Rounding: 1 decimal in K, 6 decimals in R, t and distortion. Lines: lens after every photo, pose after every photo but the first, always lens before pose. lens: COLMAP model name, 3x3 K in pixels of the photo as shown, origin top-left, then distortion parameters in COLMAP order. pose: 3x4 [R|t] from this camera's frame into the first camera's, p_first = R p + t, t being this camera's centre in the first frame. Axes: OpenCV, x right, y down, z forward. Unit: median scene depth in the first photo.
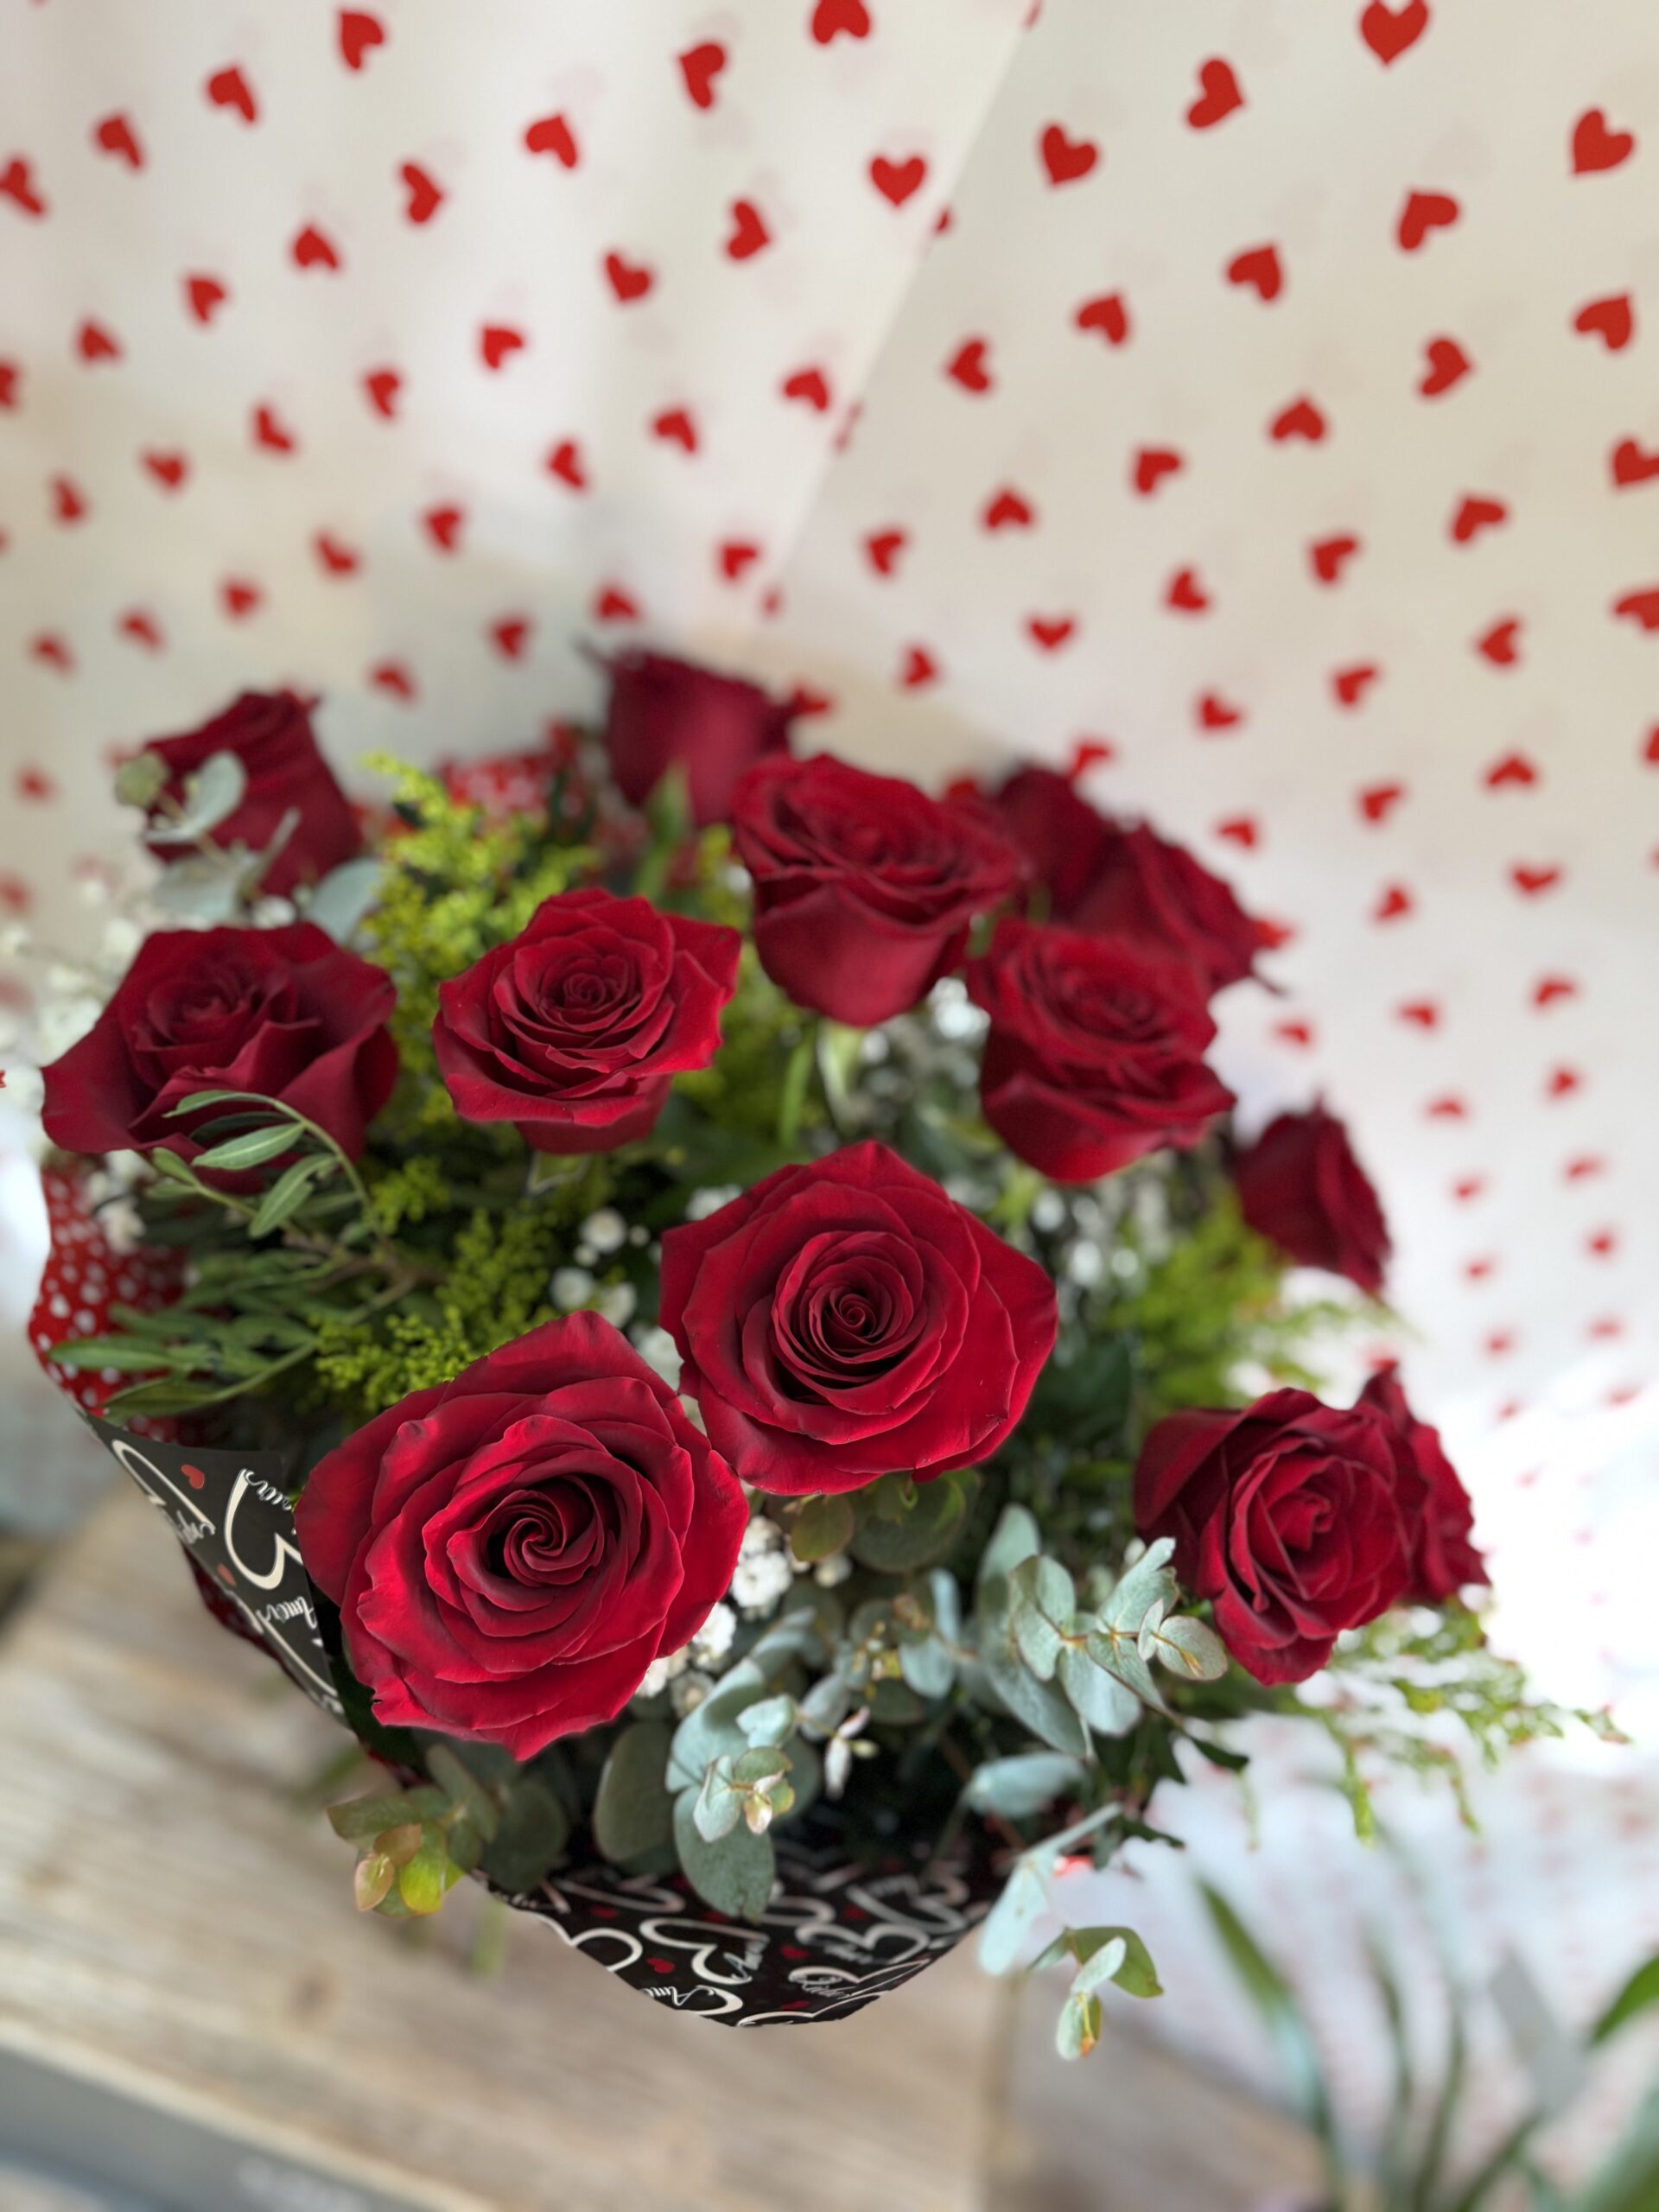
lens RADIAL K [[1602.0, 0, 828.6], [0, 1602.0, 1098.1], [0, 0, 1]] dist [-0.002964, -0.009717]
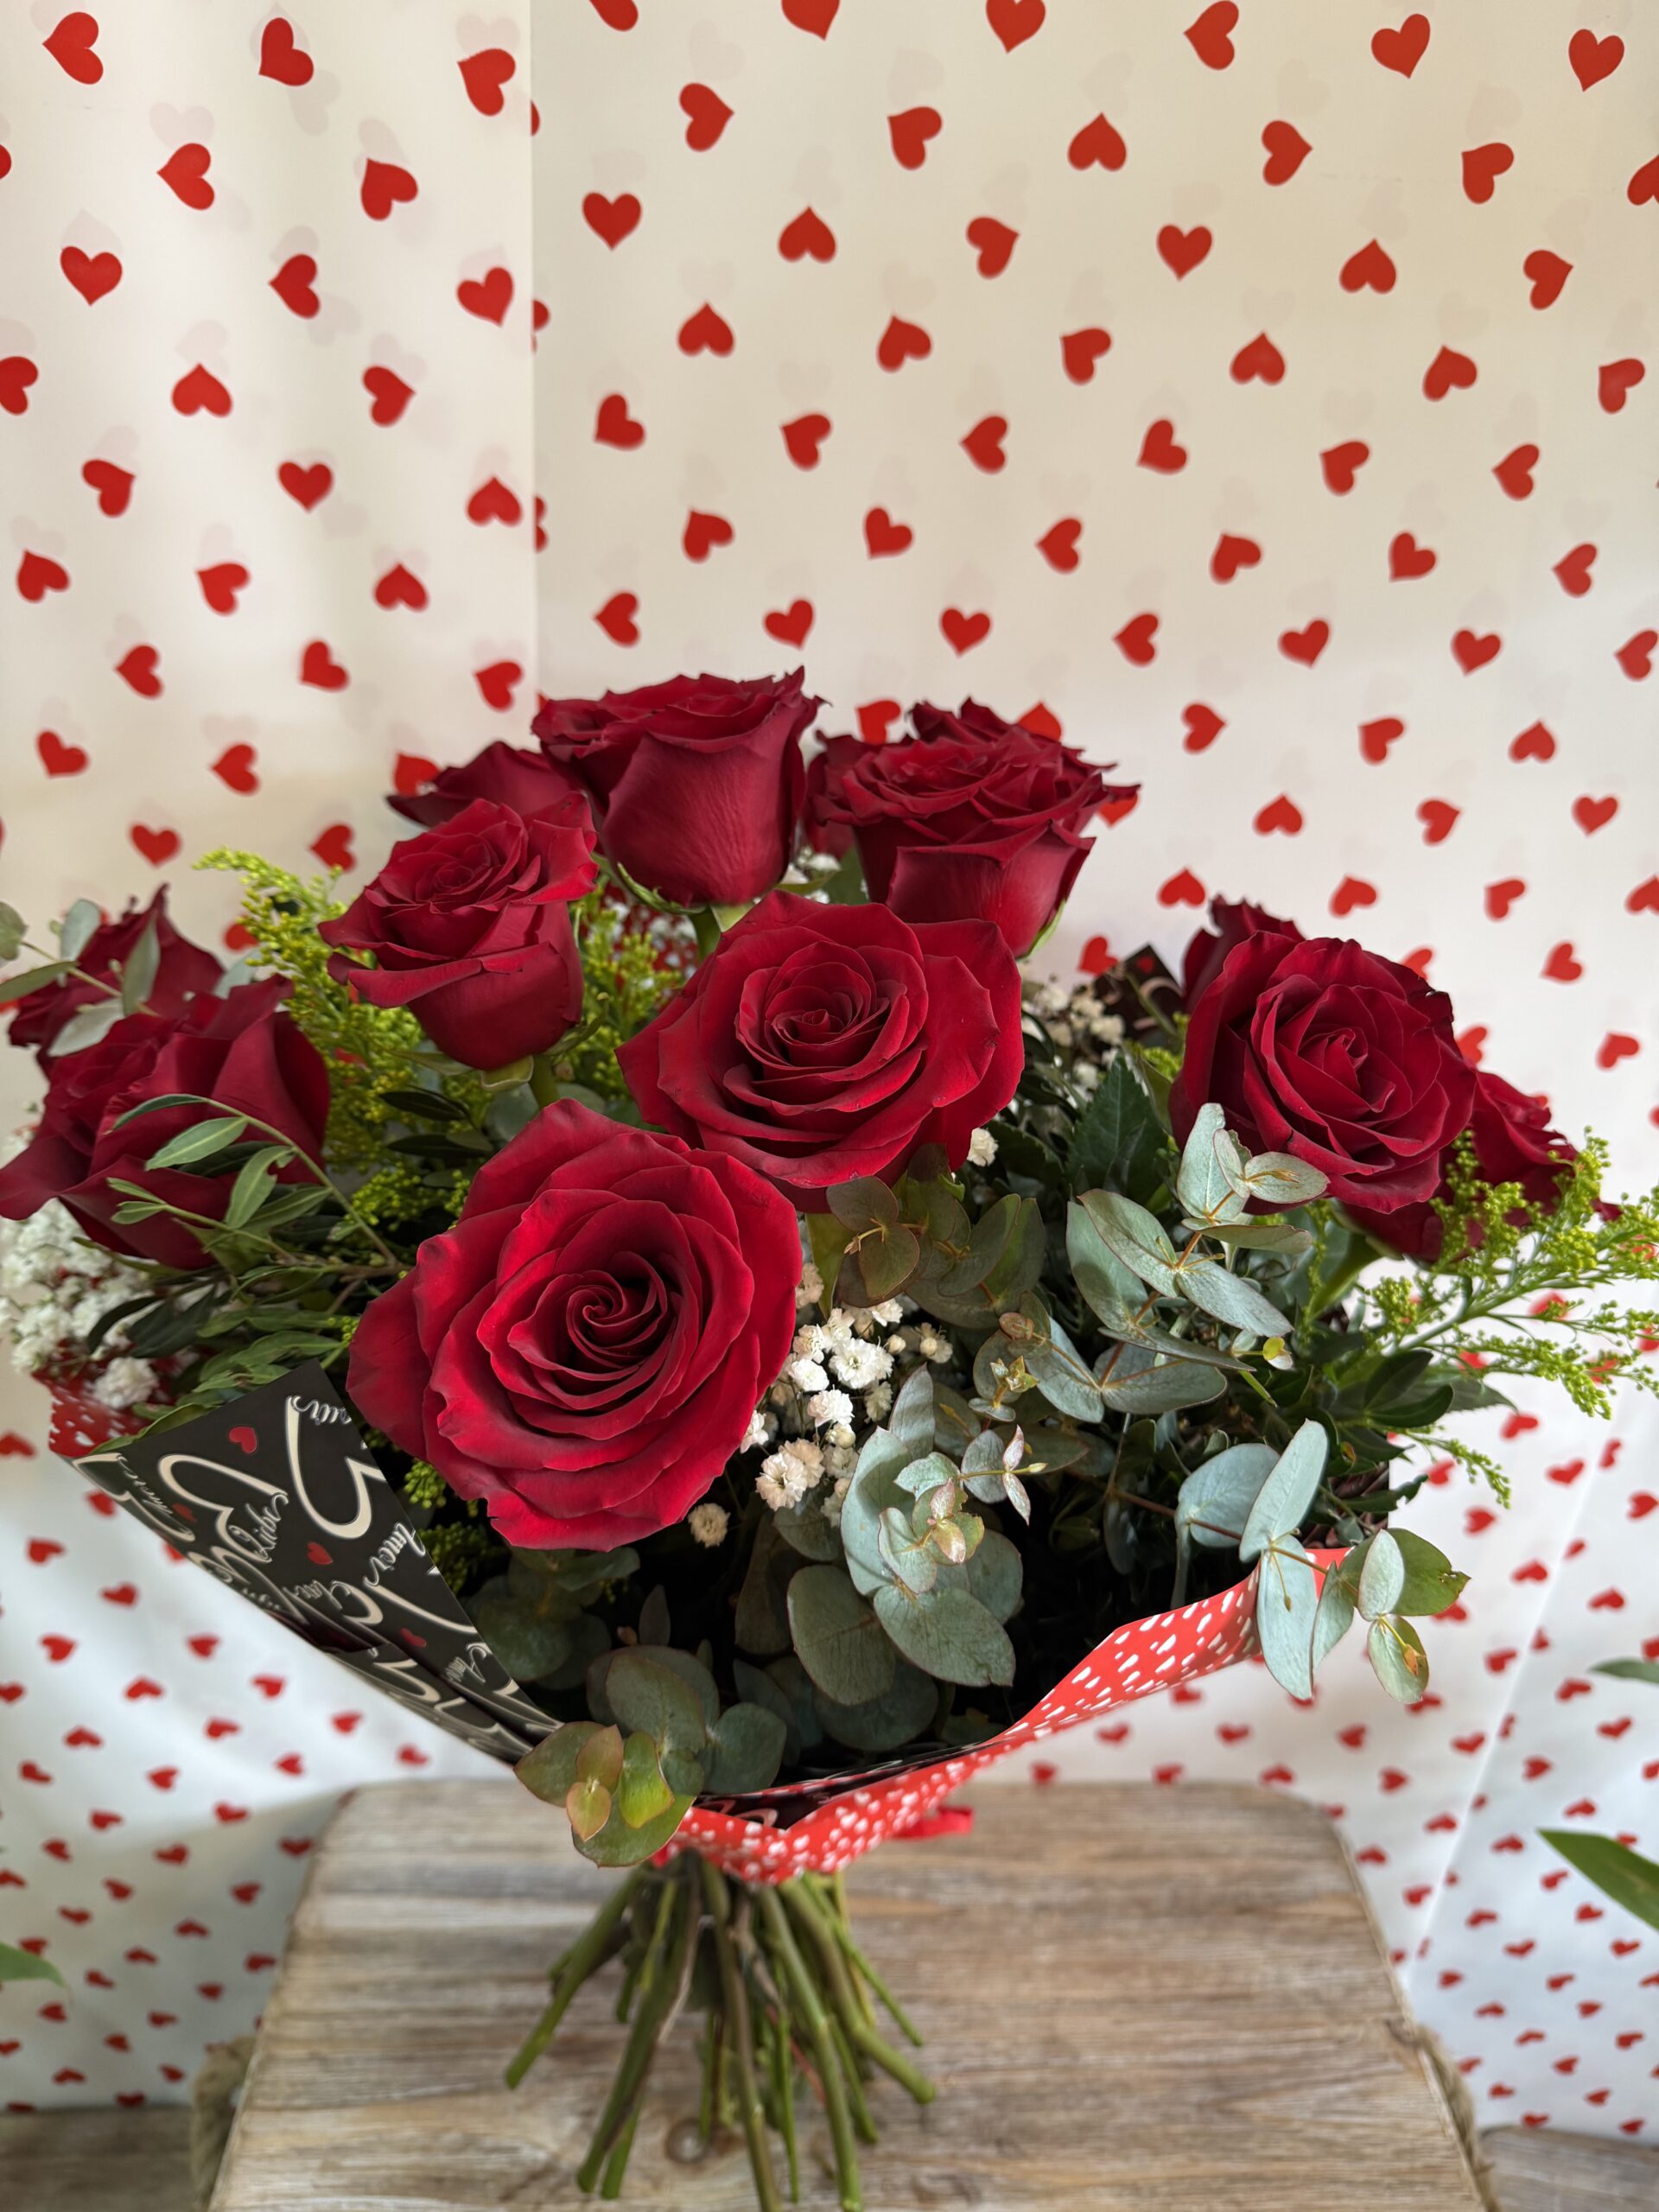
lens RADIAL K [[1587.9, 0, 839.3], [0, 1587.9, 1104.7], [0, 0, 1]] dist [0.036222, -0.070207]
pose [[0.907405, -0.415458, 0.063337, -0.049419], [0.417906, 0.876095, -0.240443, 0.373917], [0.044405, 0.244648, 0.968595, 0.052901]]
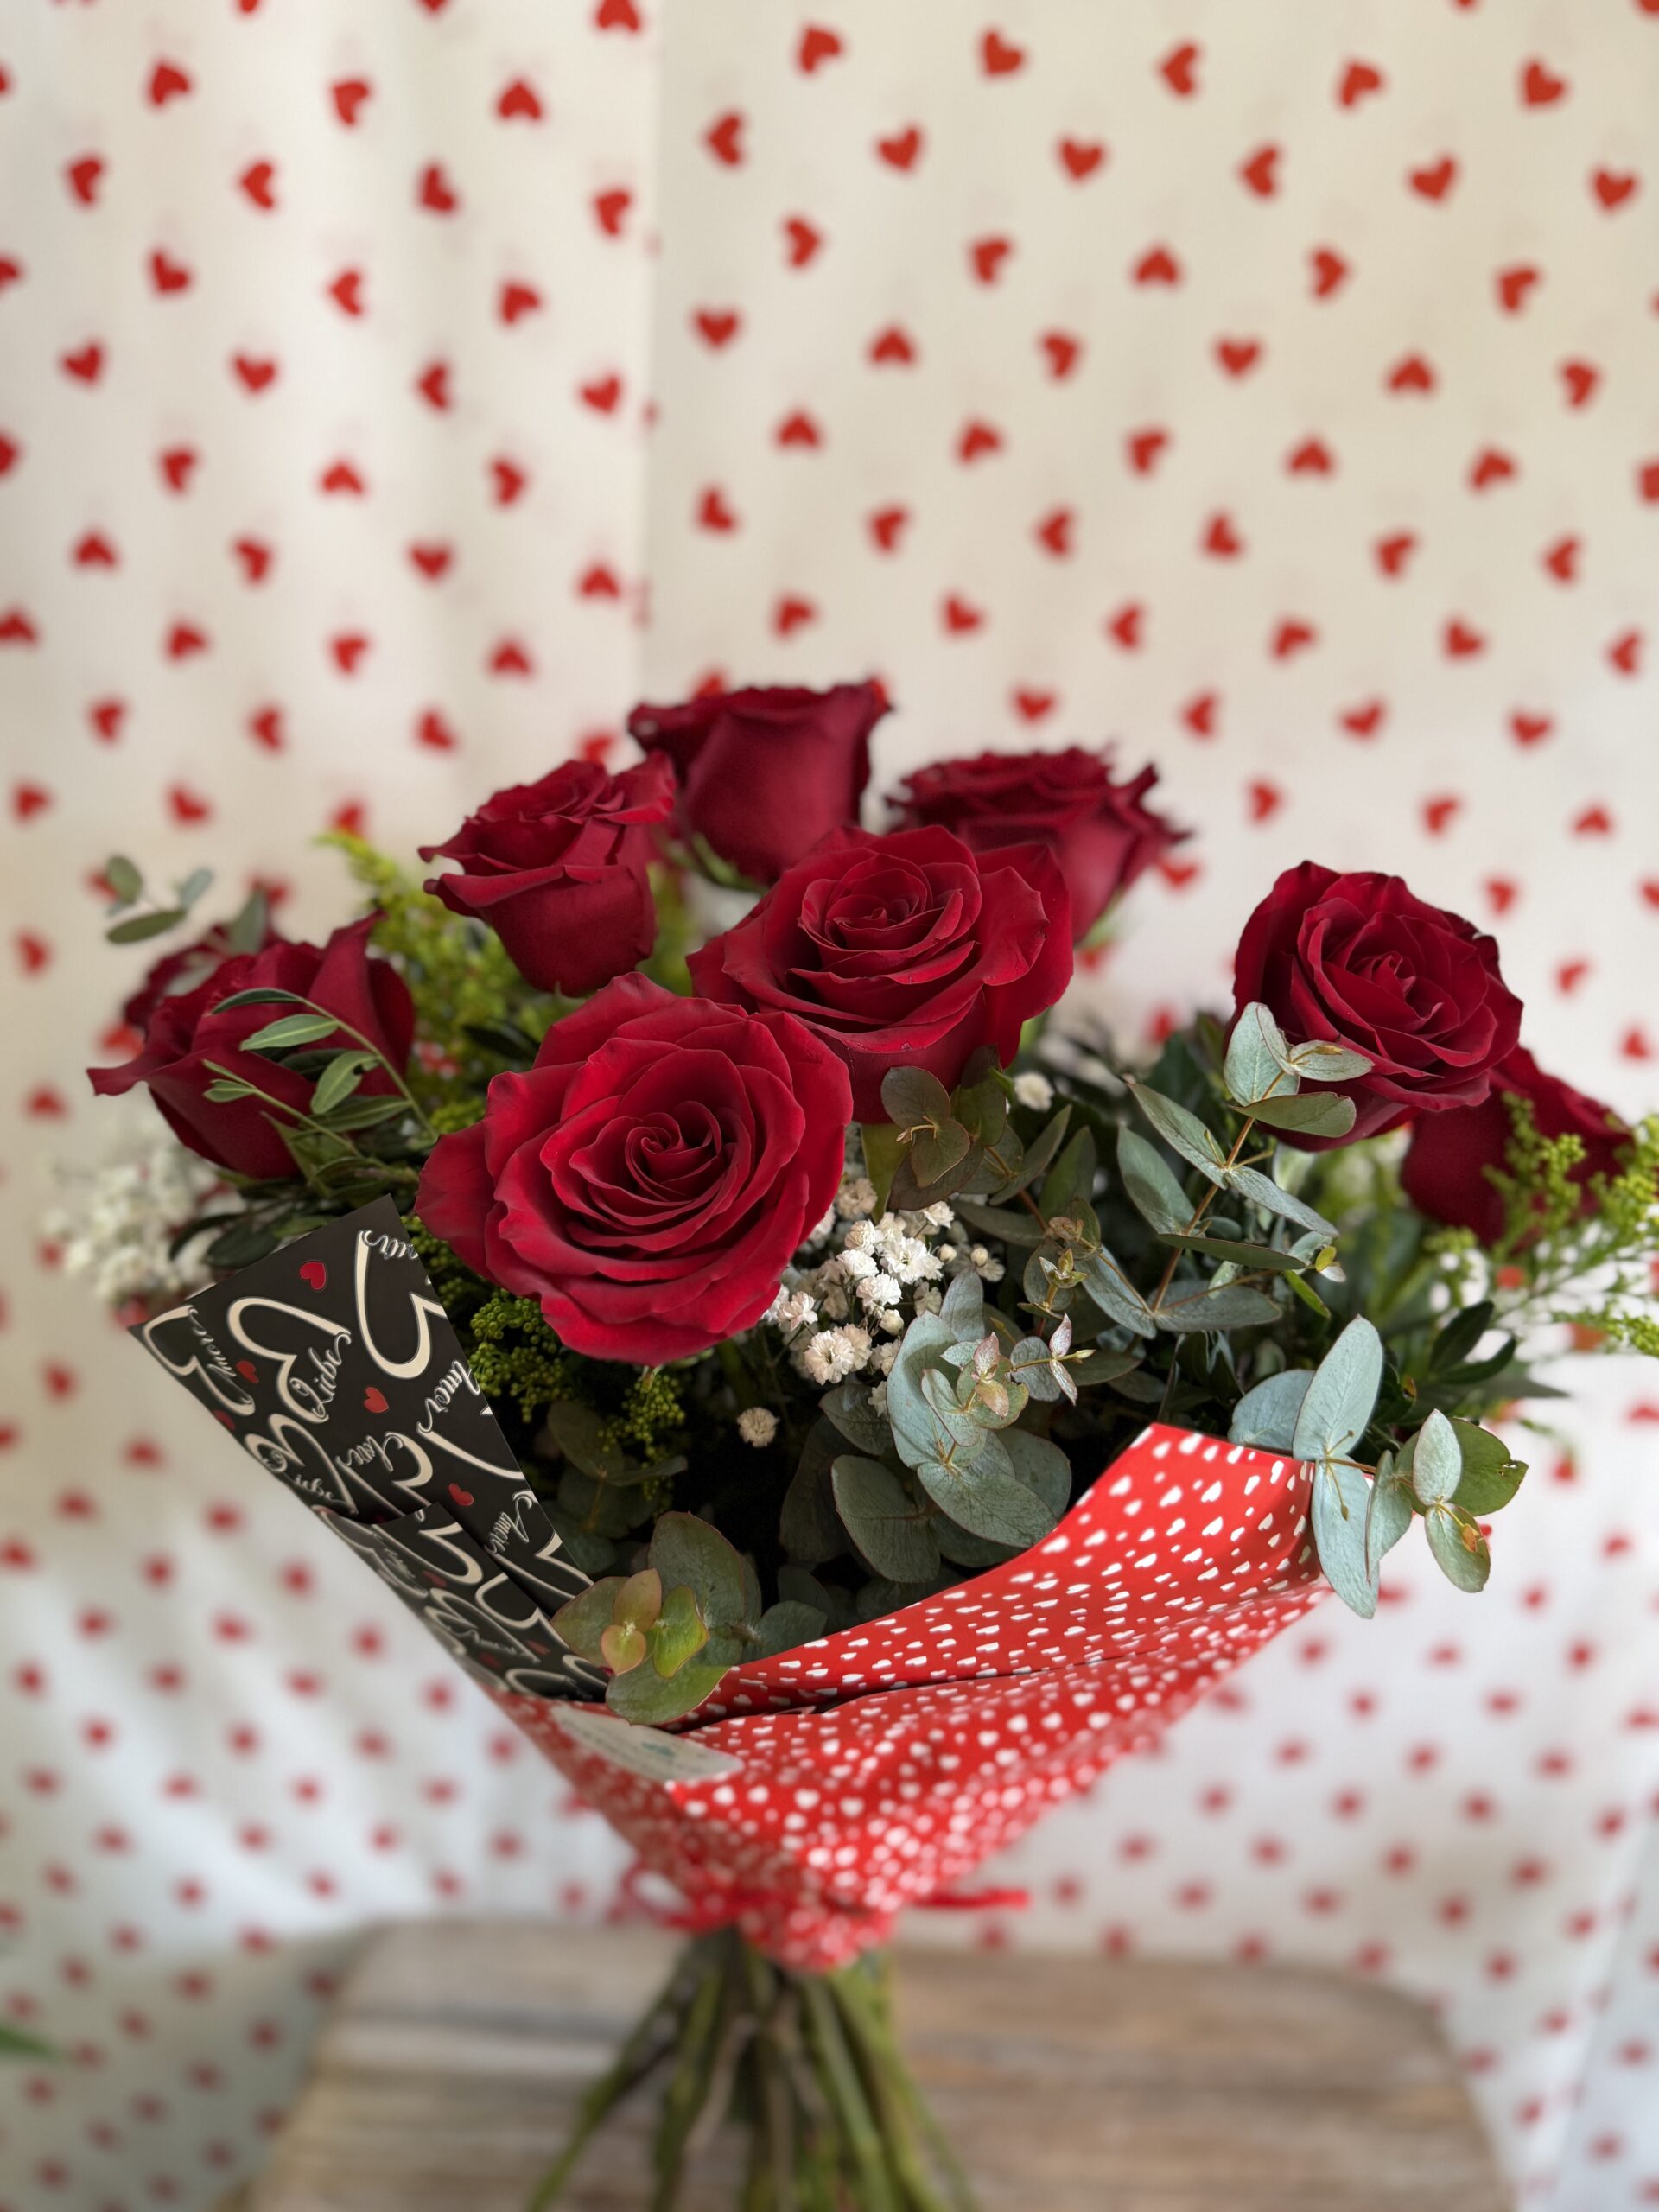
lens RADIAL K [[1600.2, 0, 832.6], [0, 1600.2, 1100.1], [0, 0, 1]] dist [0.036533, -0.051080]
pose [[0.920894, -0.382479, 0.075265, -0.117899], [0.379333, 0.834802, -0.399015, 0.563561], [0.089783, 0.396001, 0.913850, 0.079382]]
